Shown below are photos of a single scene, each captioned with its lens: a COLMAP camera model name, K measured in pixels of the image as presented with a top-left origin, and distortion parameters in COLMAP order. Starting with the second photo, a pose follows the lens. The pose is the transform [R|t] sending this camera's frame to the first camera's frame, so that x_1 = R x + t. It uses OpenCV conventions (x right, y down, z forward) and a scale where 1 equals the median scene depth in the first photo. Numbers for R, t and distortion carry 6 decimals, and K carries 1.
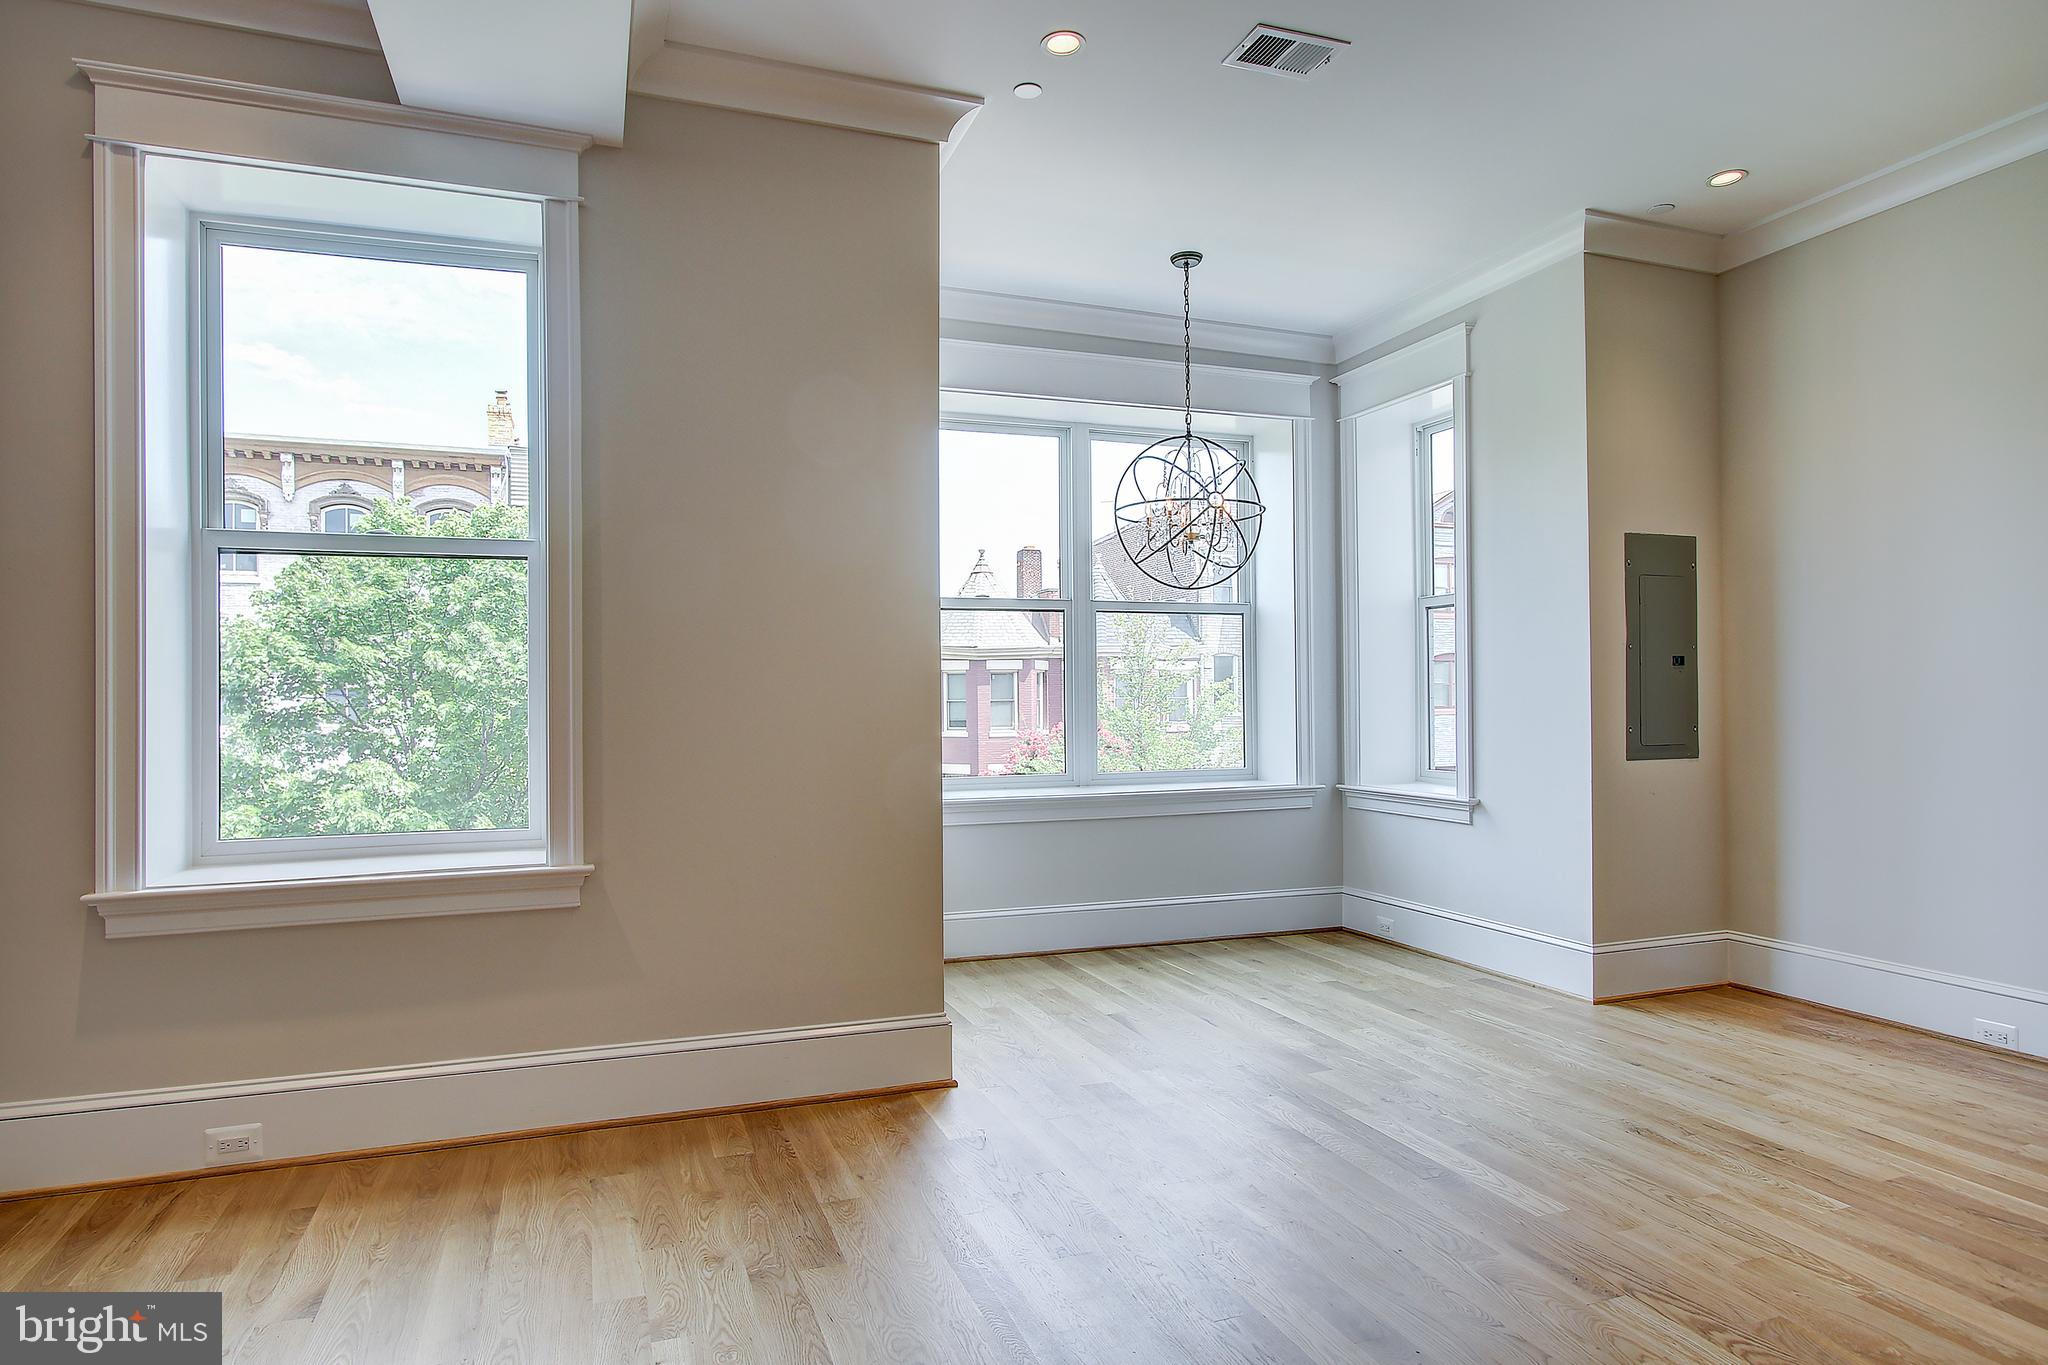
lens RADIAL K [[1124.7, 0, 981.4], [0, 1124.7, 691.6], [0, 0, 1]] dist [-0.021867, 0.009872]
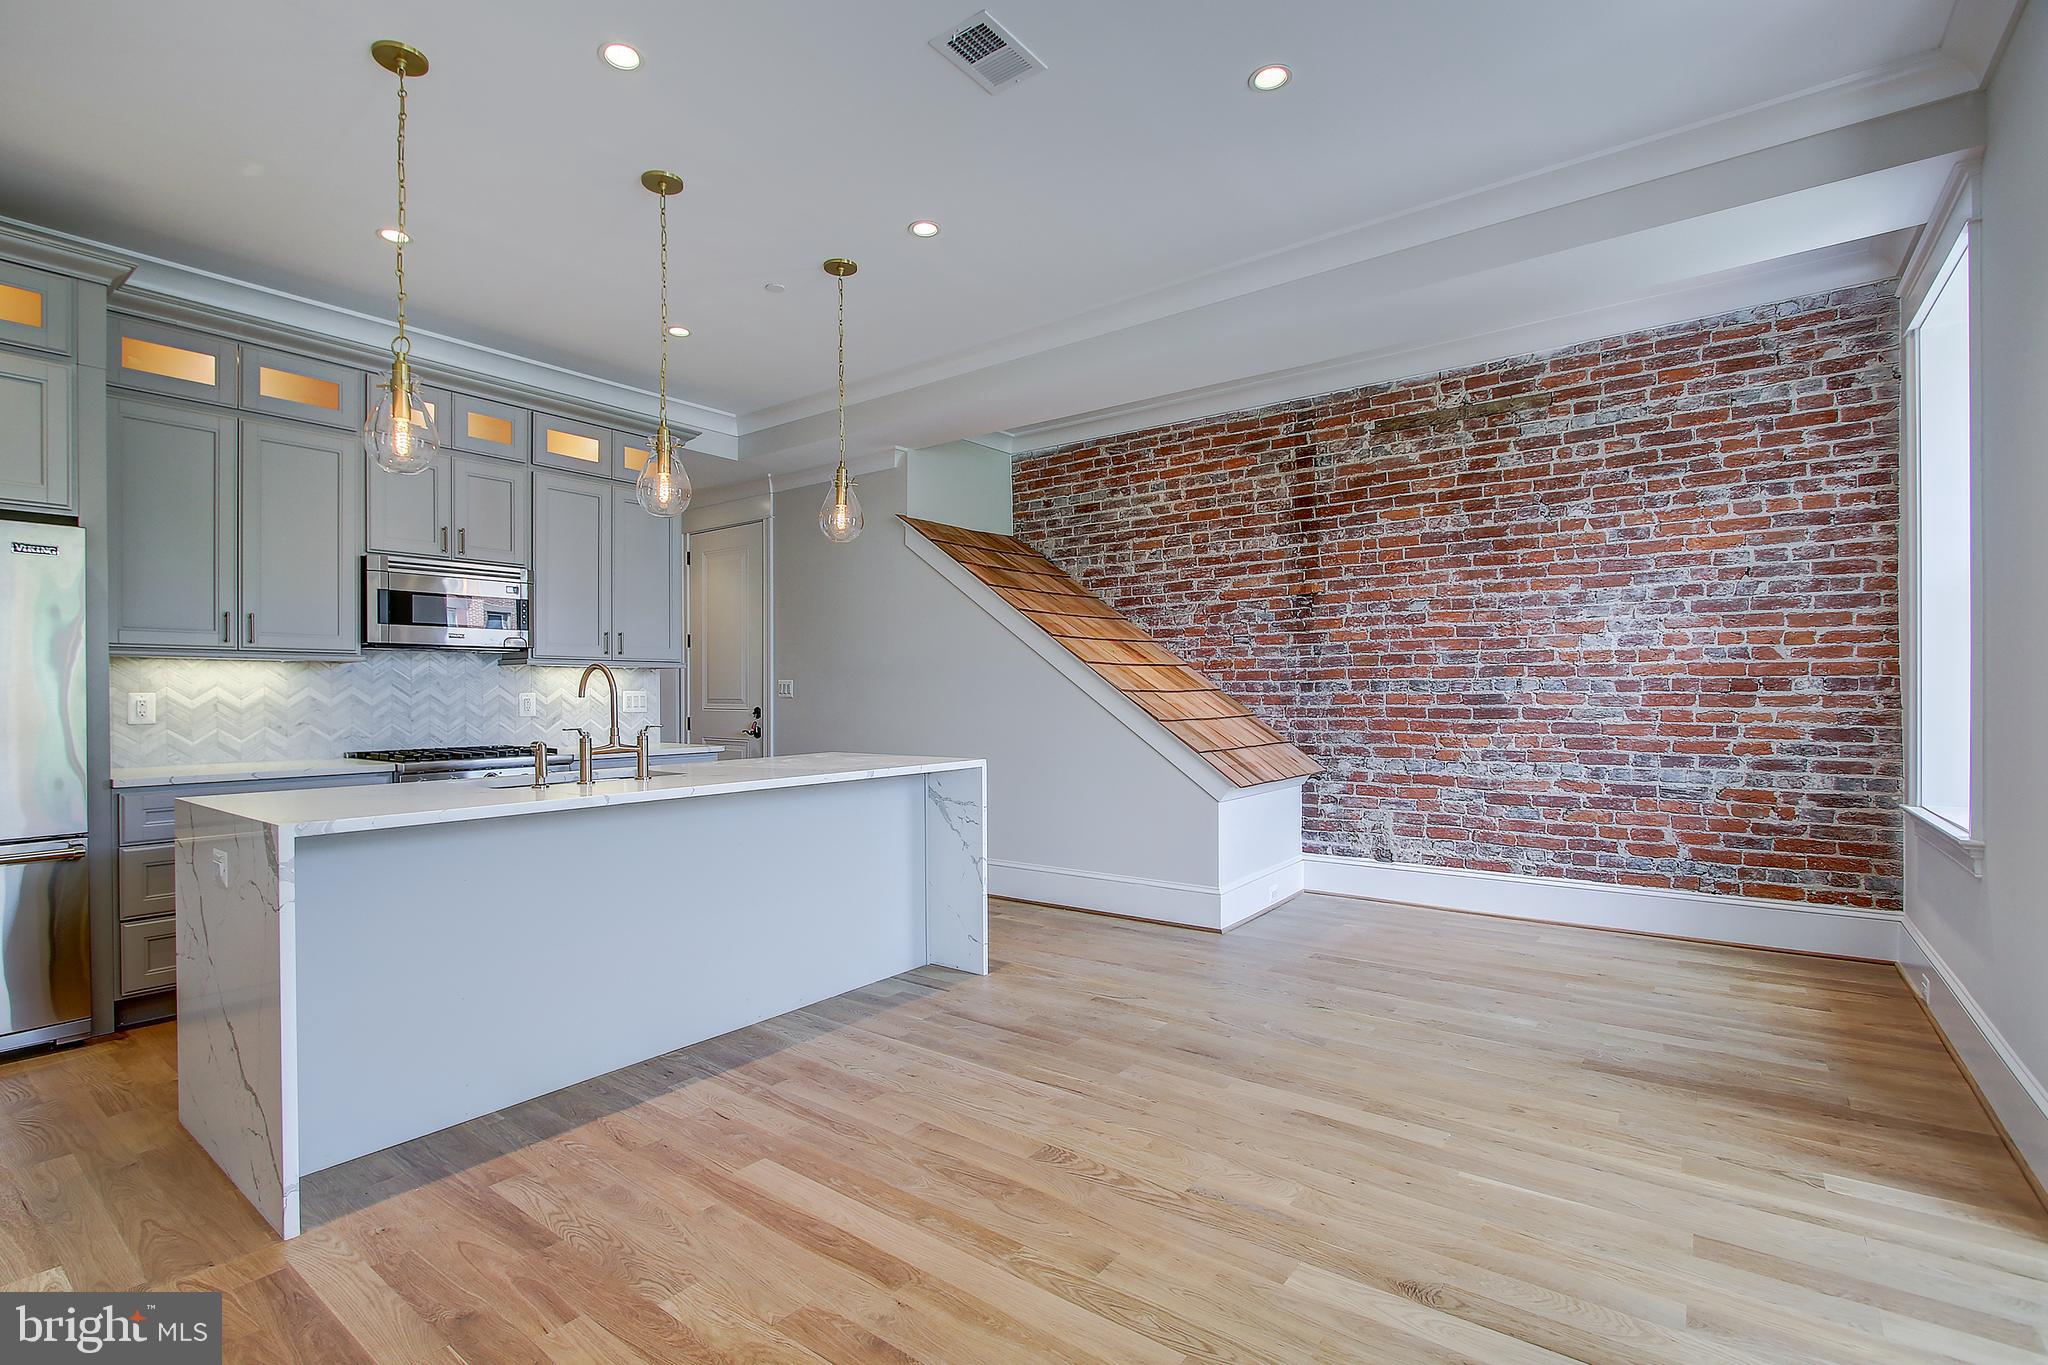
lens RADIAL K [[944.1, 0, 978.2], [0, 944.1, 694.9], [0, 0, 1]] dist [-0.017067, 0.000846]
pose [[-0.845707, 0.015232, -0.533430, 0.656465], [0.016338, 0.999863, 0.002648, -0.002047], [0.533397, -0.006475, -0.845840, 0.881279]]
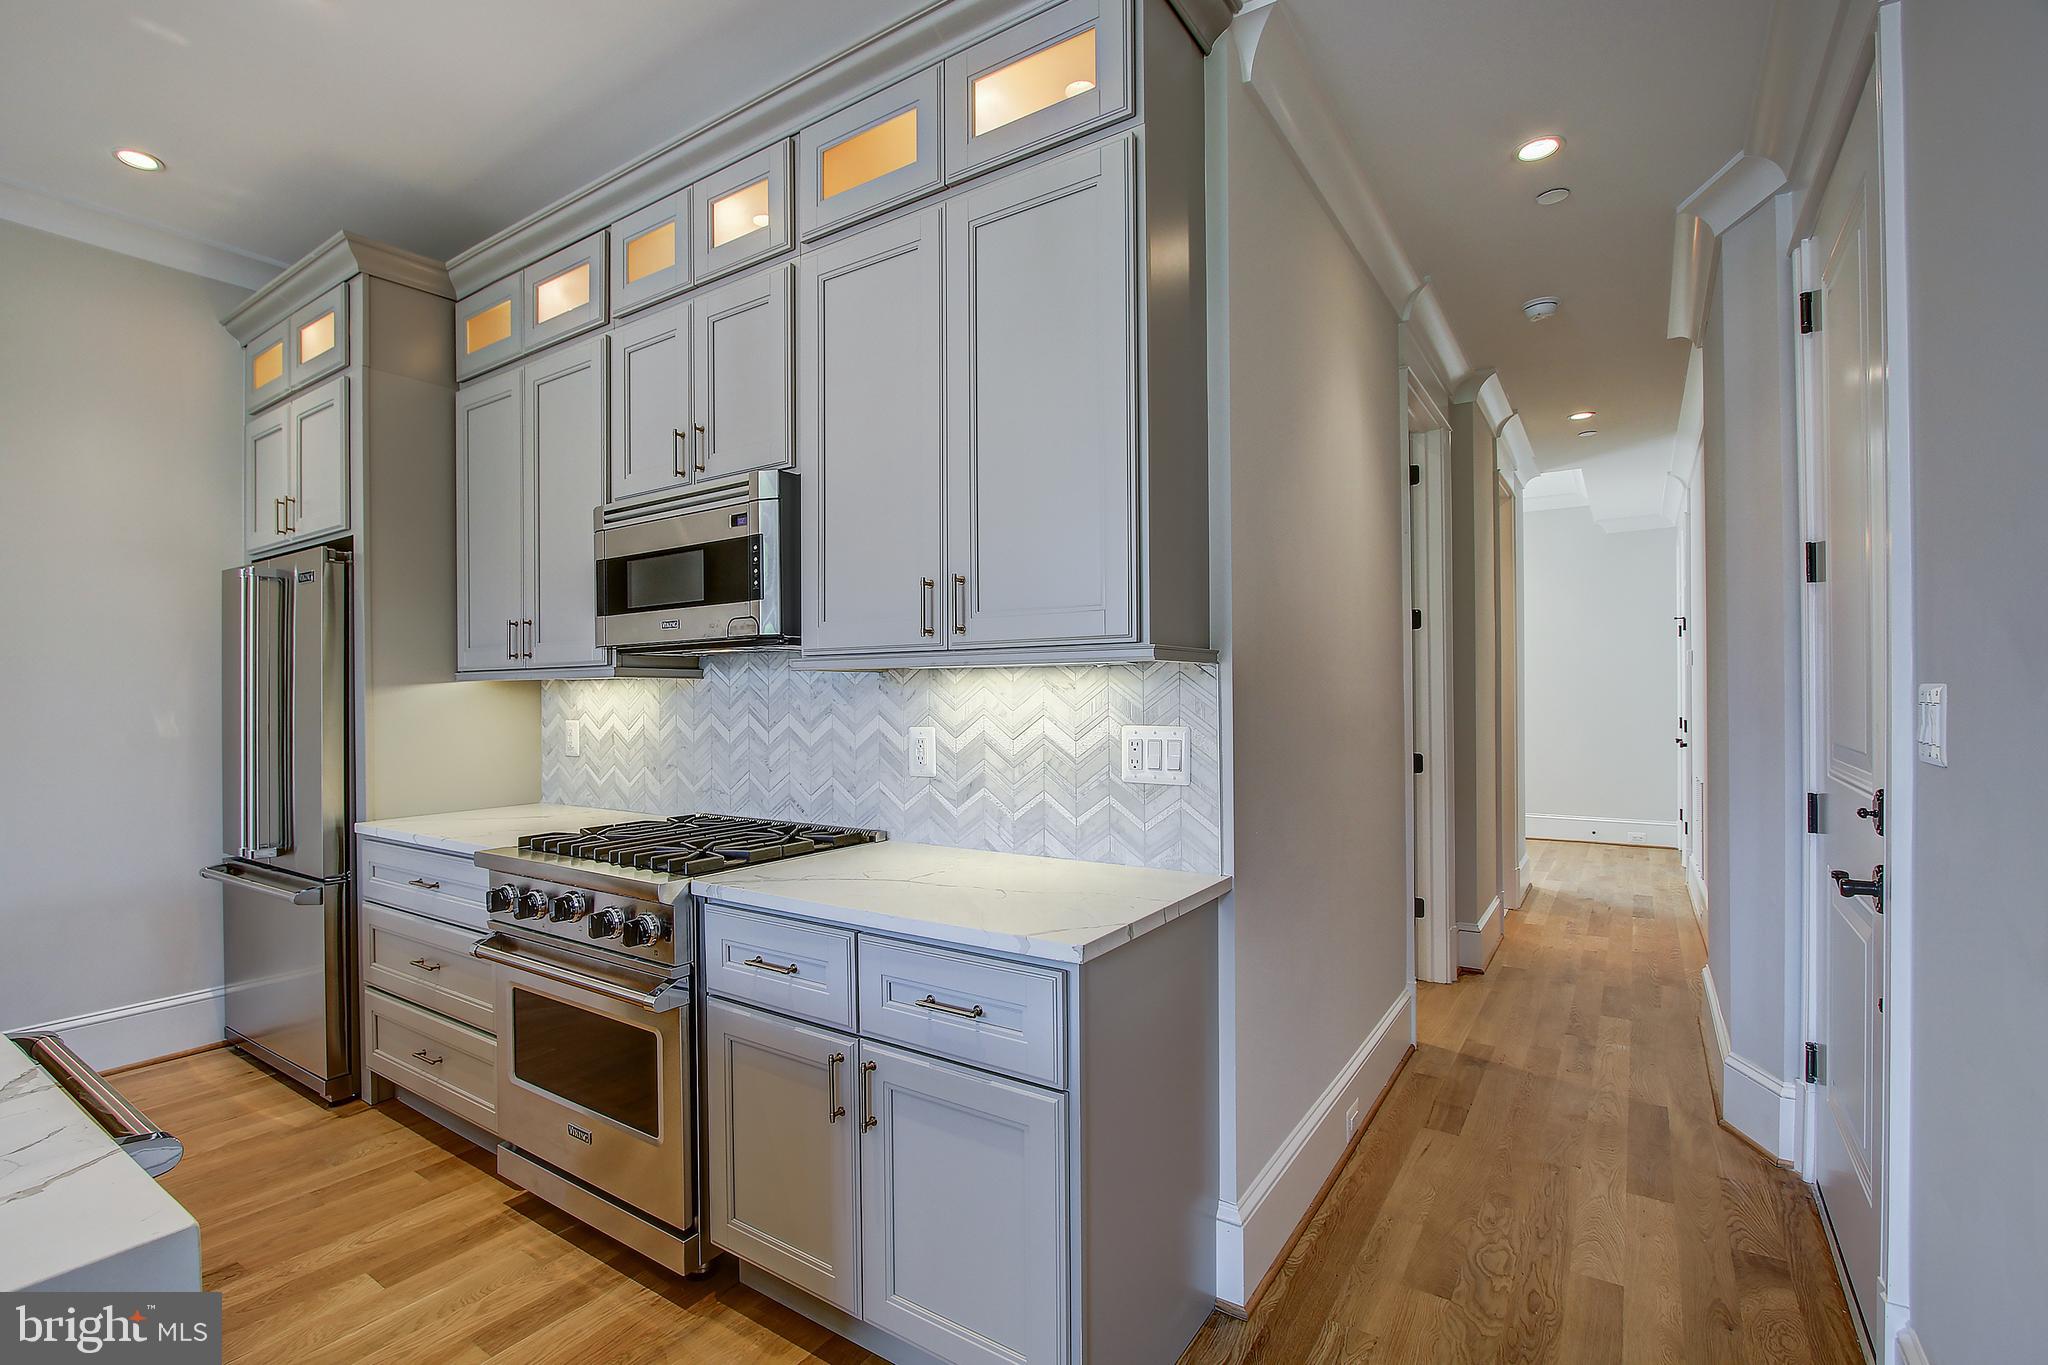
lens RADIAL K [[944.1, 0, 978.2], [0, 944.1, 694.9], [0, 0, 1]] dist [-0.017067, 0.000846]
pose [[-0.580778, 0.015692, 0.813910, 0.032025], [0.009316, 0.999877, -0.012629, -0.022510], [-0.814008, 0.000248, -0.580853, -0.109605]]
